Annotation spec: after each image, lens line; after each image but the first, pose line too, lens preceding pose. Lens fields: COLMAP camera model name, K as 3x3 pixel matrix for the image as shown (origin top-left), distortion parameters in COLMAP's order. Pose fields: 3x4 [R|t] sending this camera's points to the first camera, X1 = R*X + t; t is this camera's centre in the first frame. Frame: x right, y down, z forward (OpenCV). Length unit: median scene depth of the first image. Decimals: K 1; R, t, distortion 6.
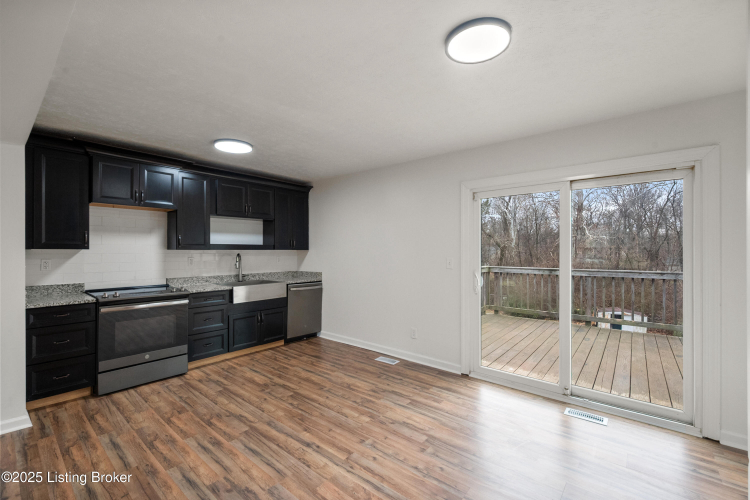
lens RADIAL K [[318.3, 0, 374.2], [0, 318.3, 250.9], [0, 0, 1]] dist [0.000439, 0.000036]
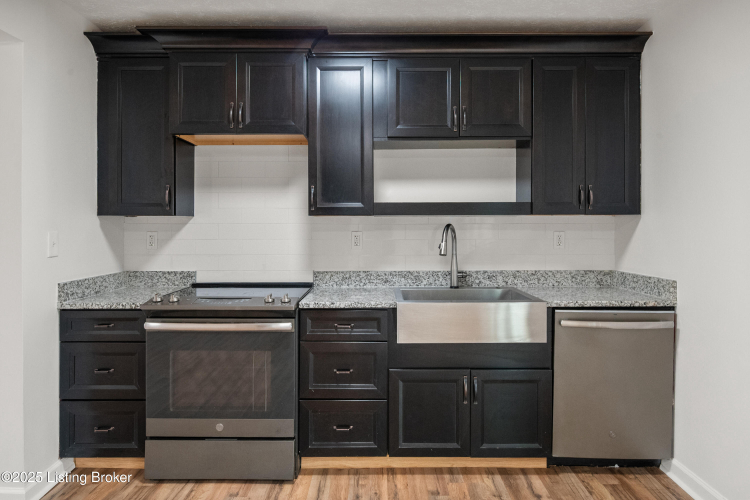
lens RADIAL K [[482.7, 0, 382.2], [0, 482.7, 222.7], [0, 0, 1]] dist [-0.004090, -0.001438]
pose [[0.637410, -0.004369, -0.770512, 0.029696], [0.003347, 0.999990, -0.002902, 0.008273], [0.770517, -0.000729, 0.637419, 0.509804]]
